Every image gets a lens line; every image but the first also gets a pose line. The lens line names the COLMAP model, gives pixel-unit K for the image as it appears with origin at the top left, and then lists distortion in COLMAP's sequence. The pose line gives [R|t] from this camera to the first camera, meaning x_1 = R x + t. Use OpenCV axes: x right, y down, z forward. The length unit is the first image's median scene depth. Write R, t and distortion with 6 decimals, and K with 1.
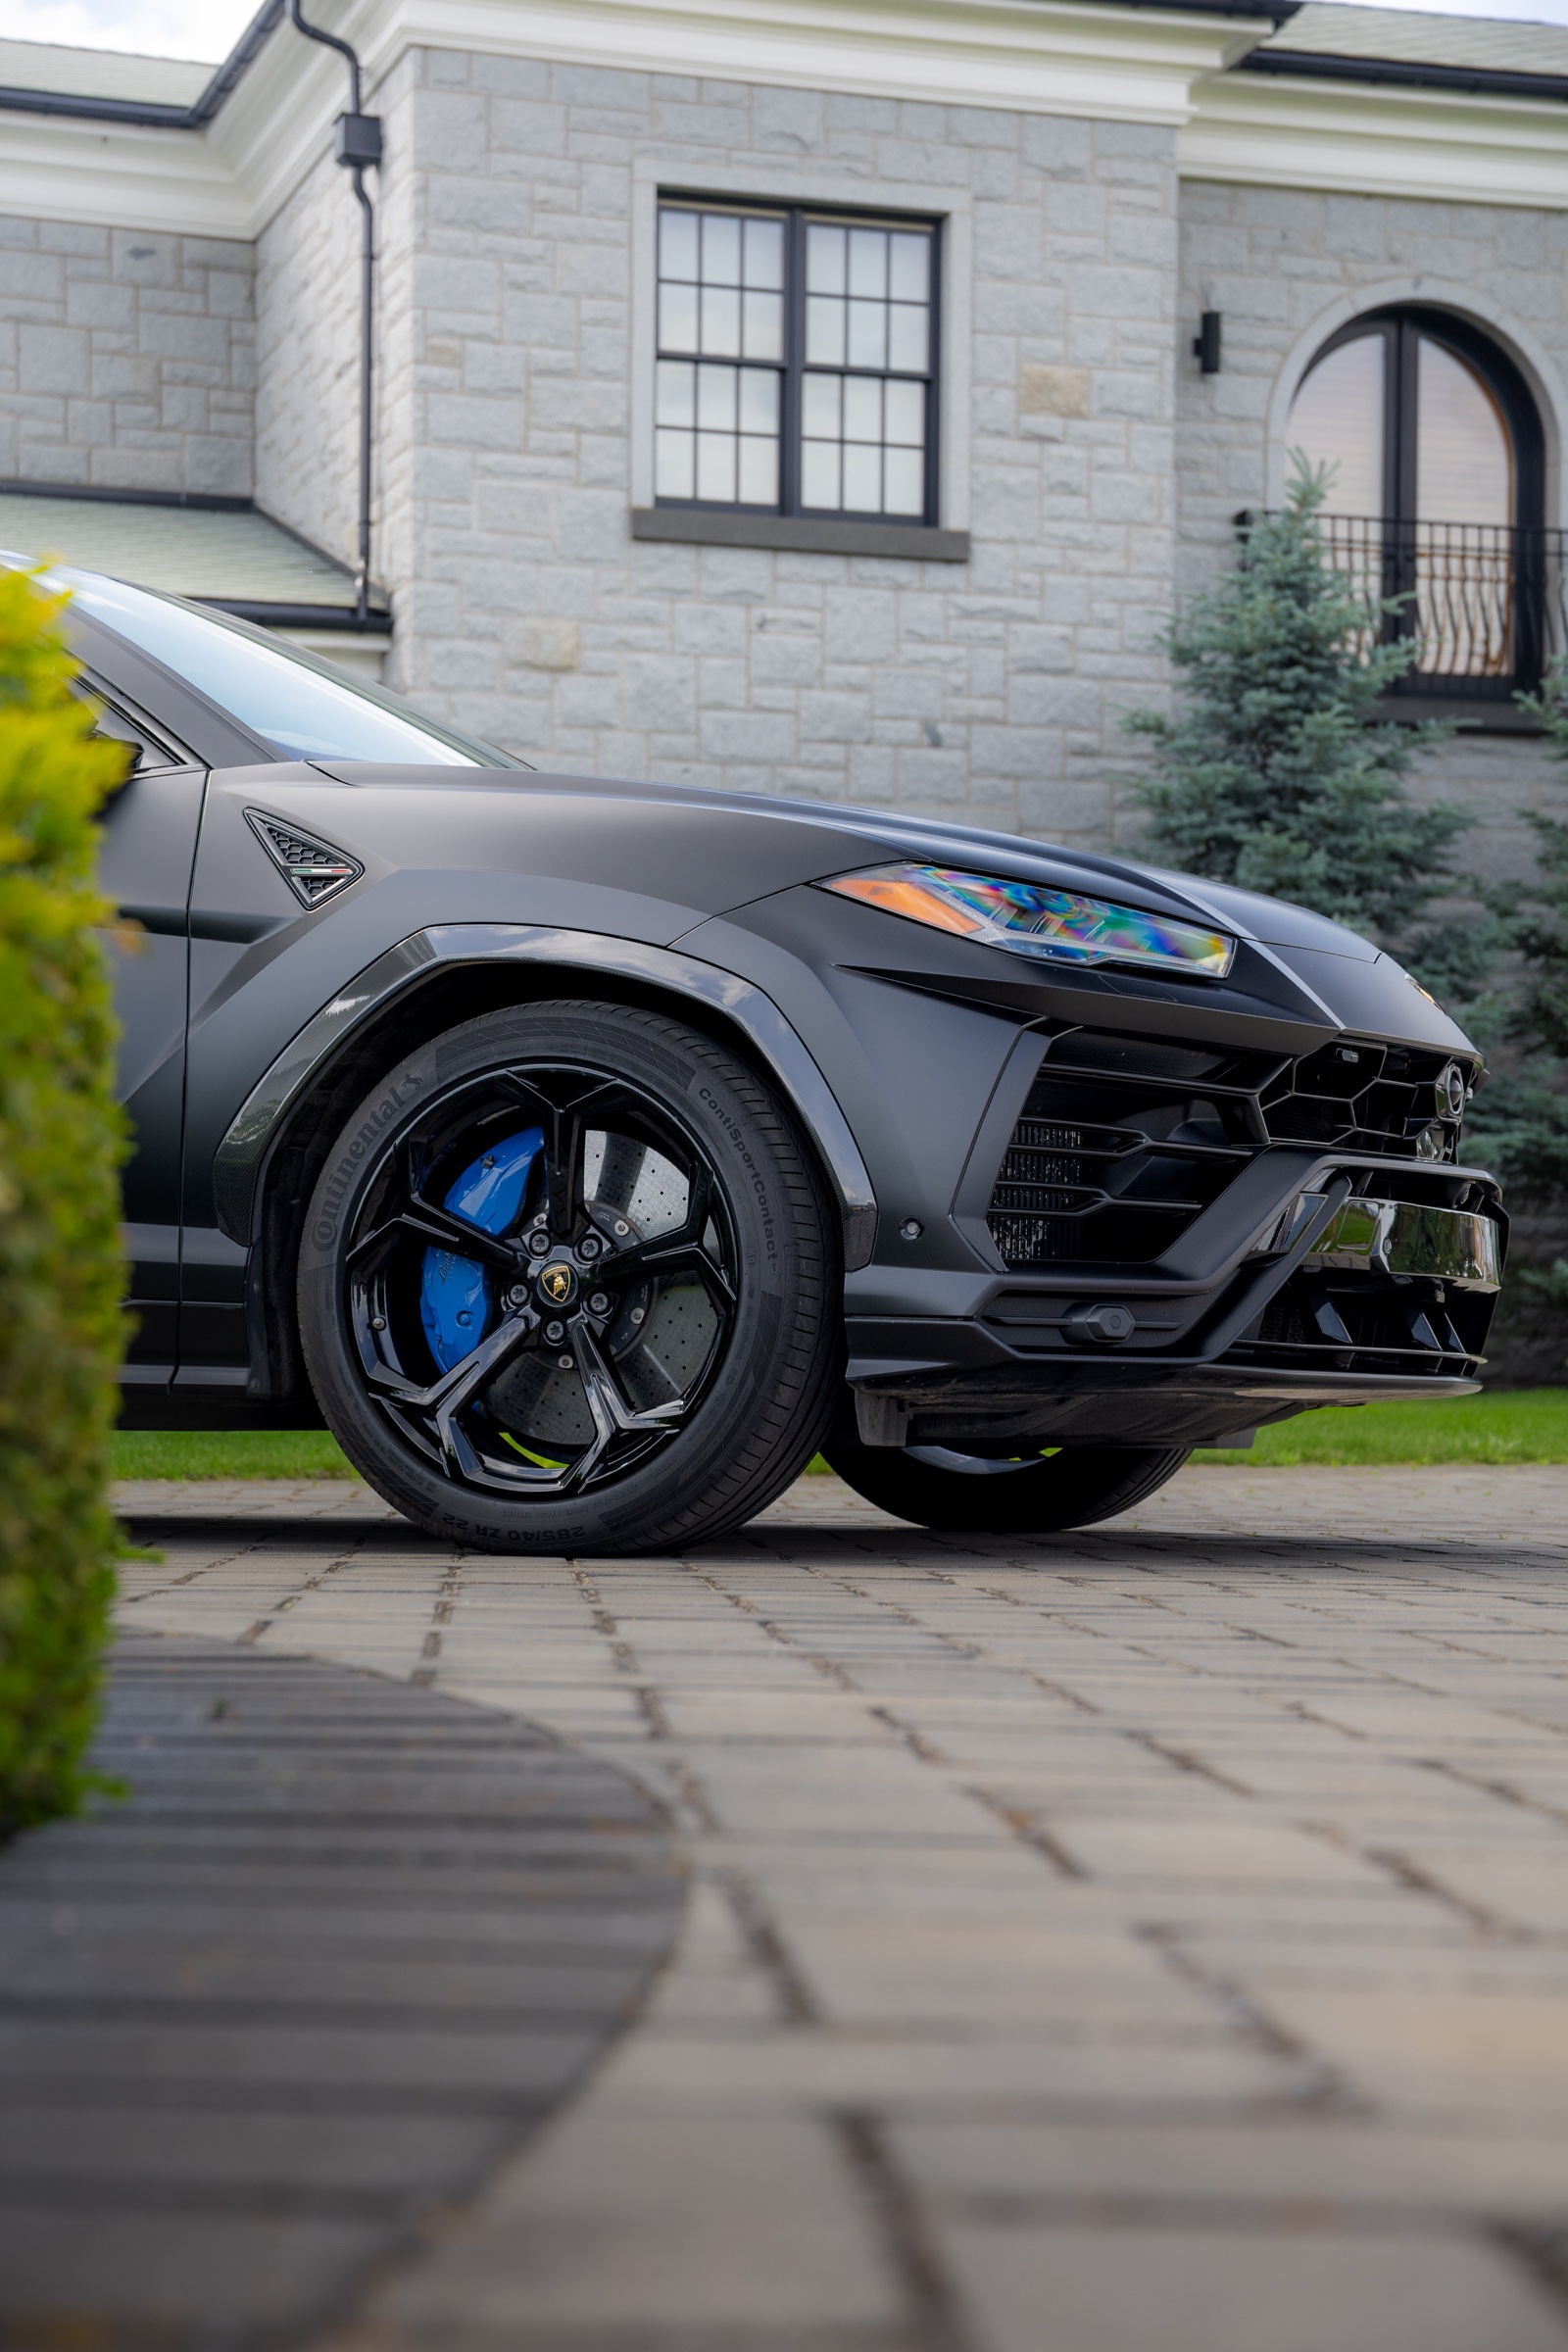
lens RADIAL K [[4352.4, 0, 784.0], [0, 4352.4, 1176.0], [0, 0, 1]] dist [0.231410, 0.262742]
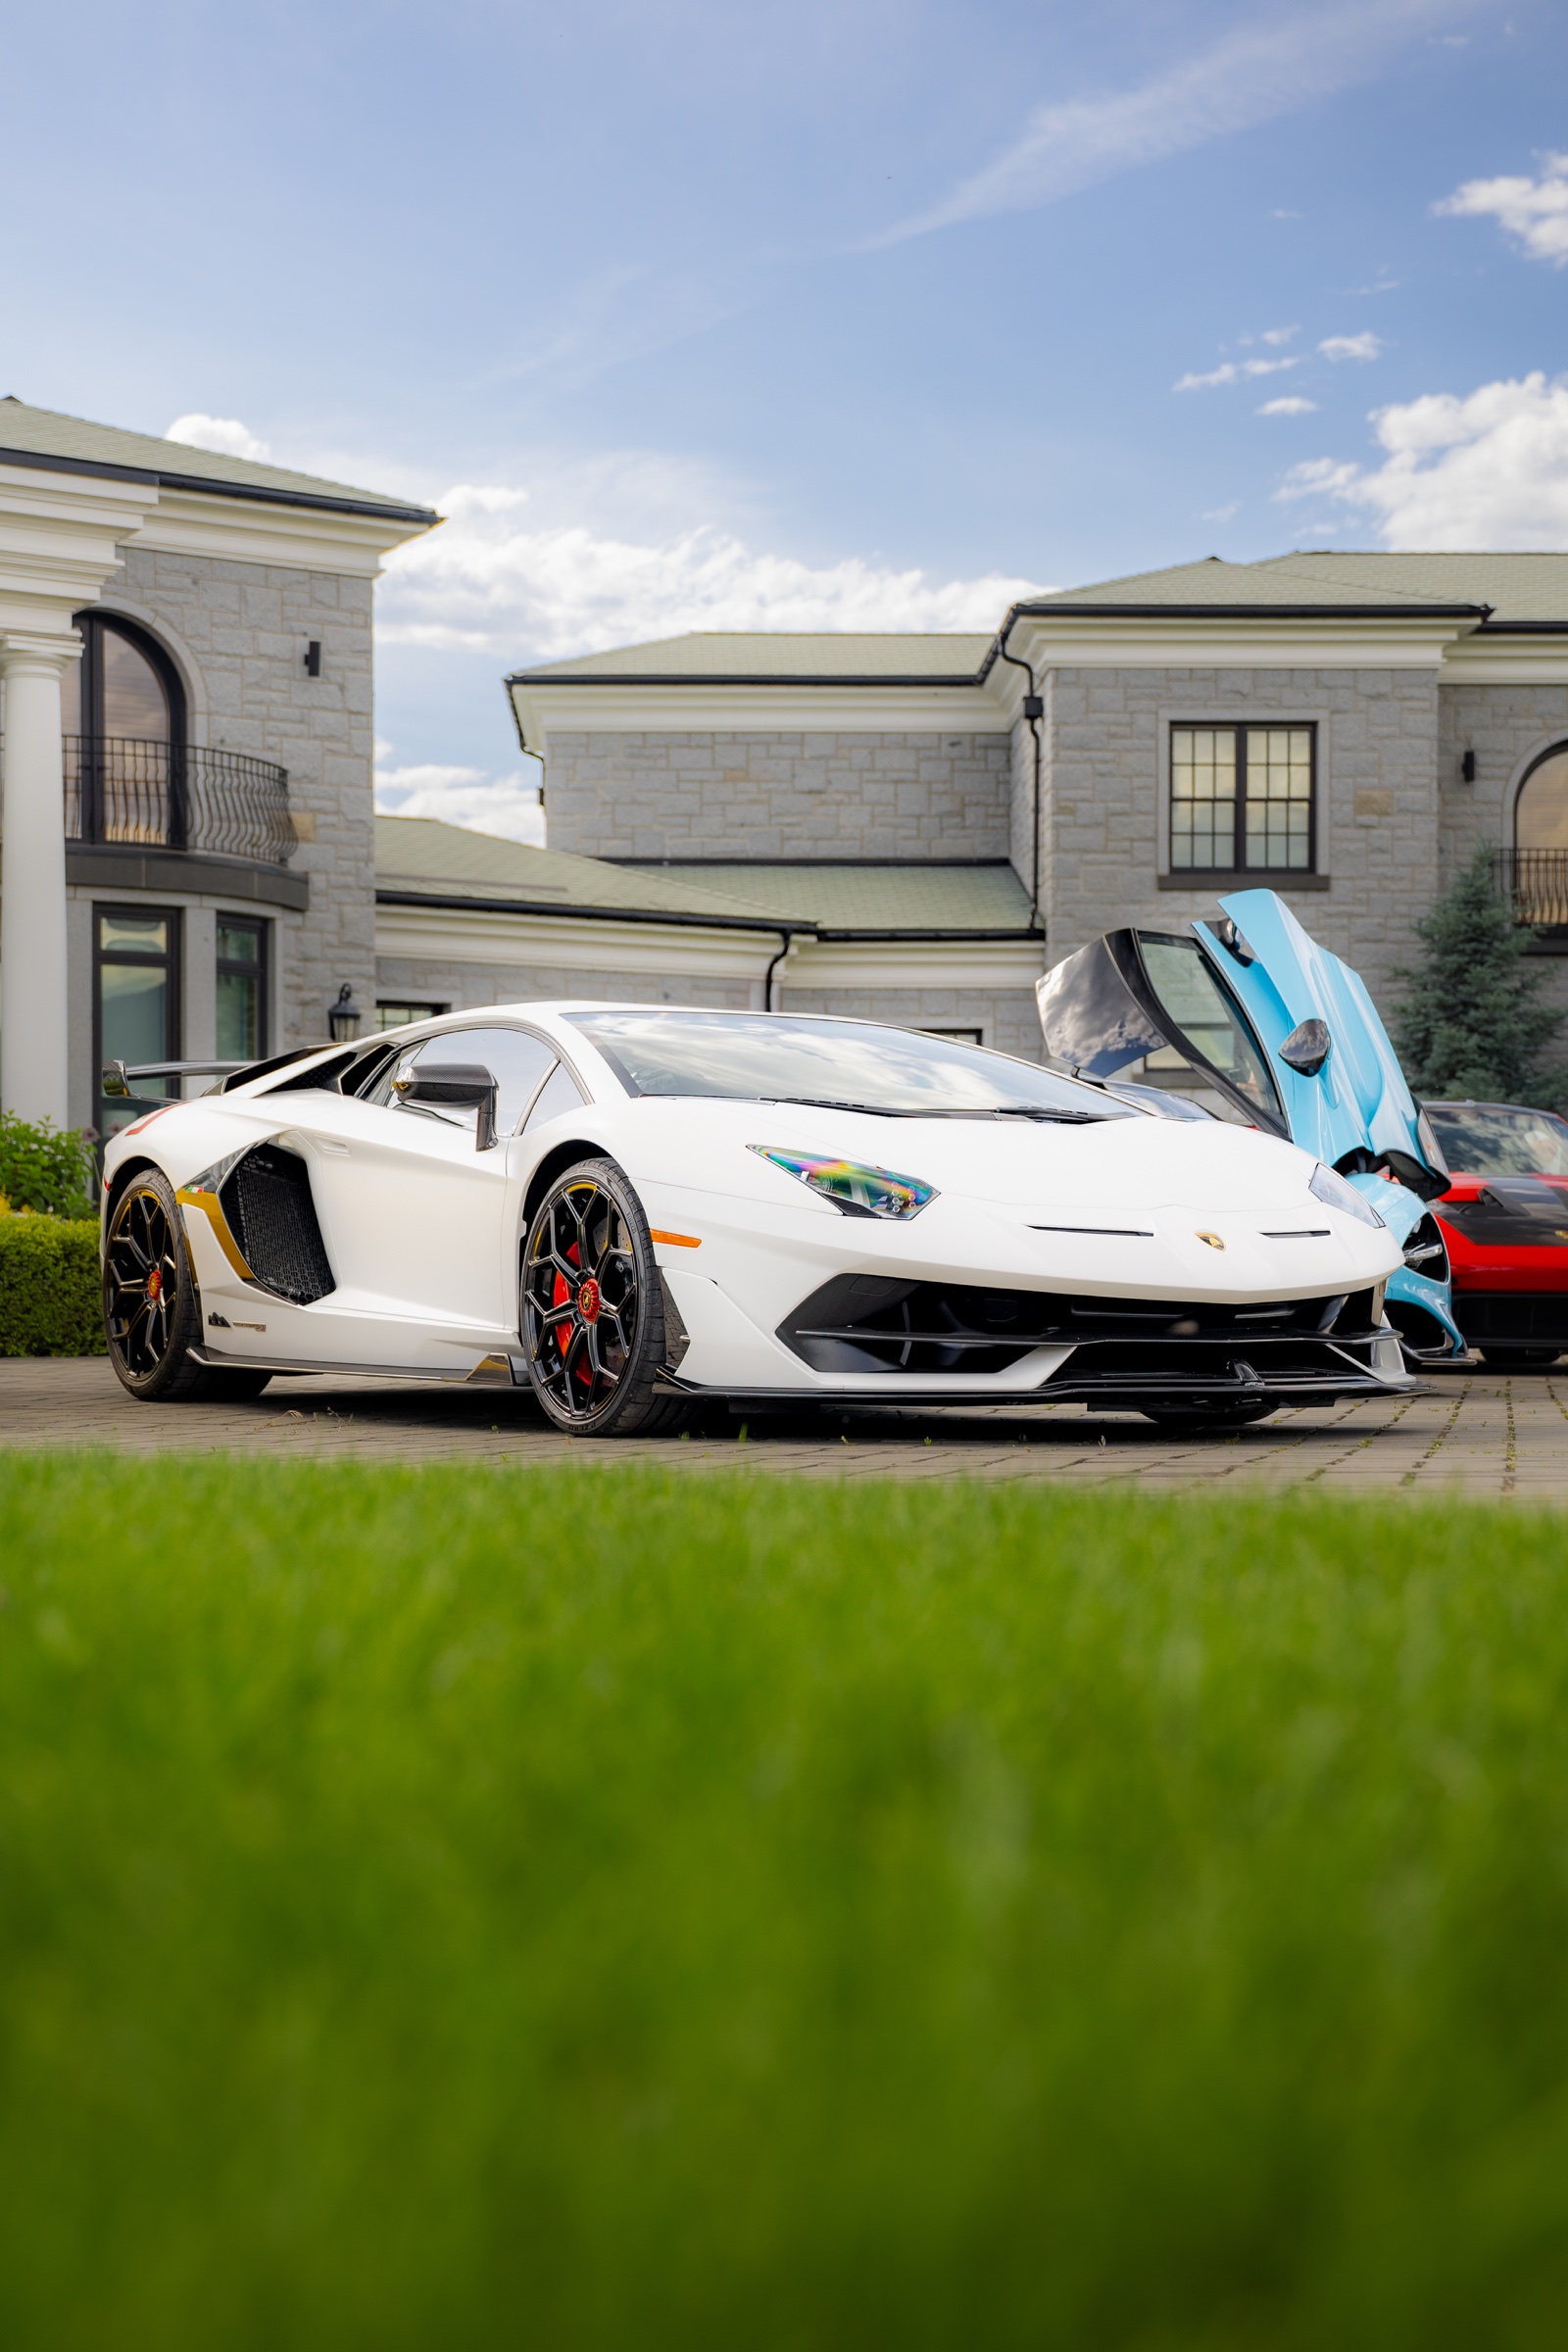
lens RADIAL K [[3335.4, 0, 780.9], [0, 3335.4, 1249.2], [0, 0, 1]] dist [0.093672, -0.029862]
pose [[0.958432, -0.010075, -0.285142, 0.239841], [0.020716, 0.999196, 0.034327, -0.031420], [0.284567, -0.038807, 0.957870, -0.574510]]
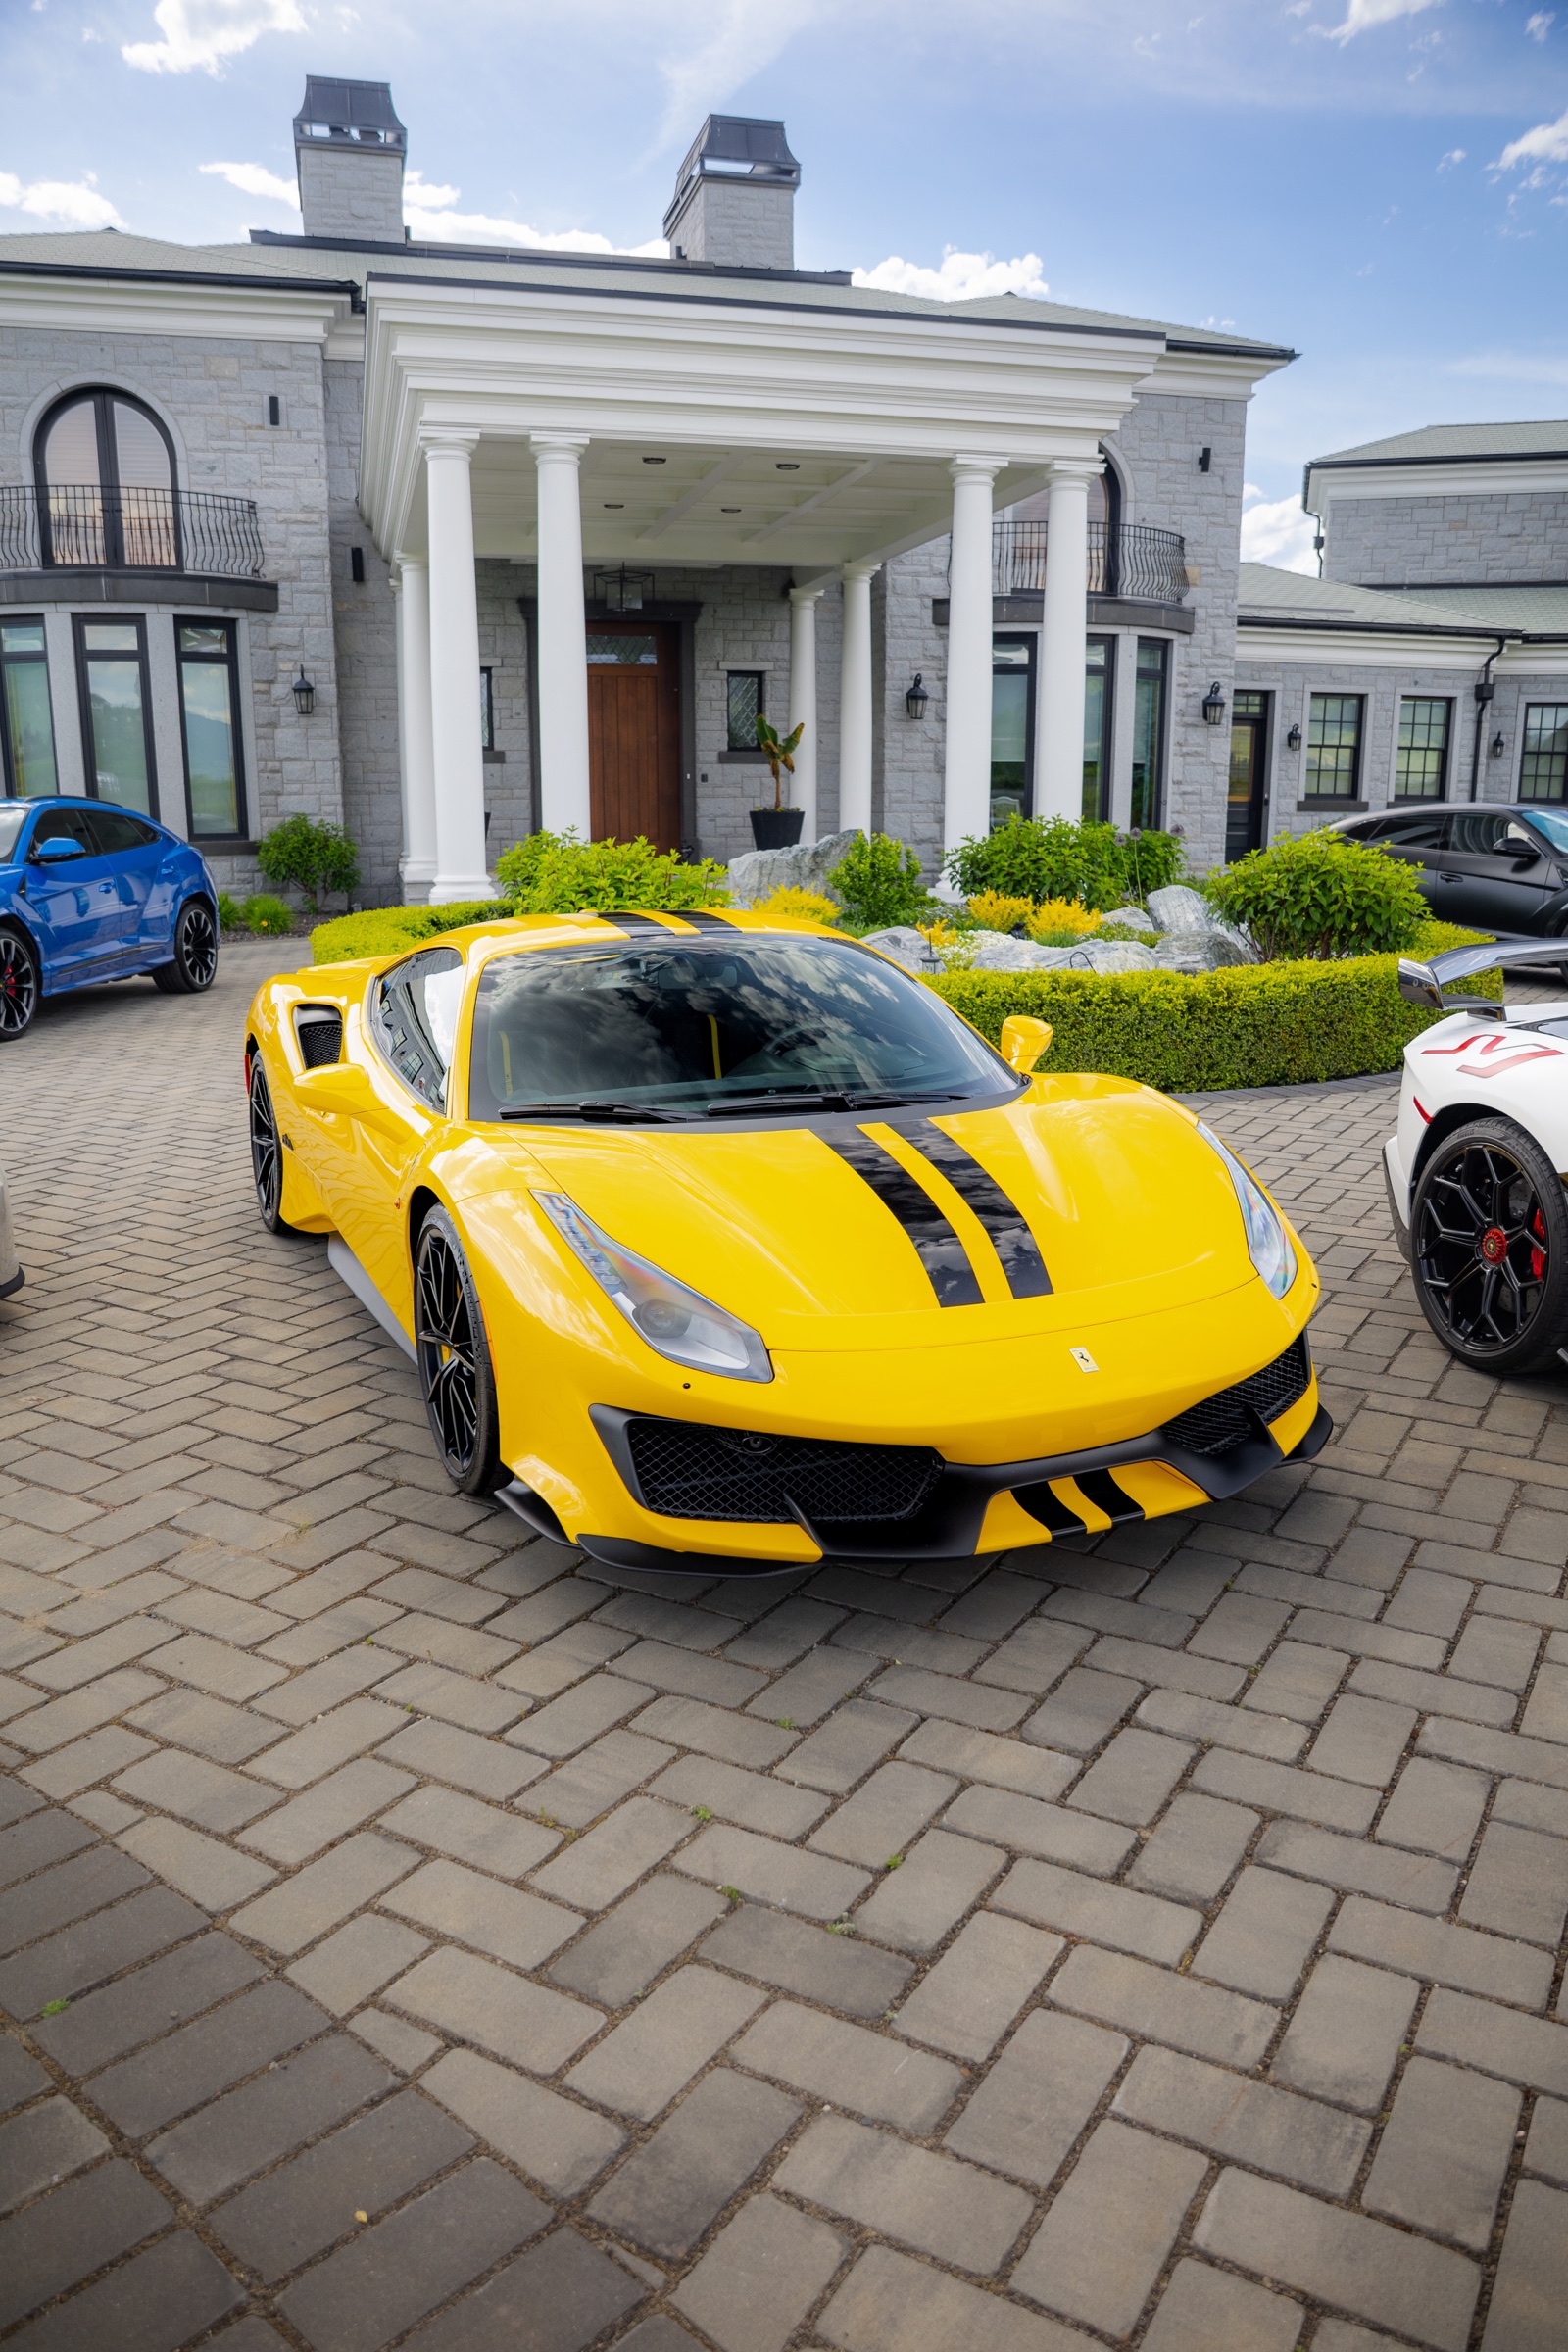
lens RADIAL K [[1721.0, 0, 741.0], [0, 1721.0, 1220.9], [0, 0, 1]] dist [-0.096826, 0.062357]
pose [[0.816230, 0.132904, -0.562233, 0.080009], [0.033235, 0.960766, 0.275362, -0.074239], [0.576771, -0.243444, 0.779789, -0.392526]]
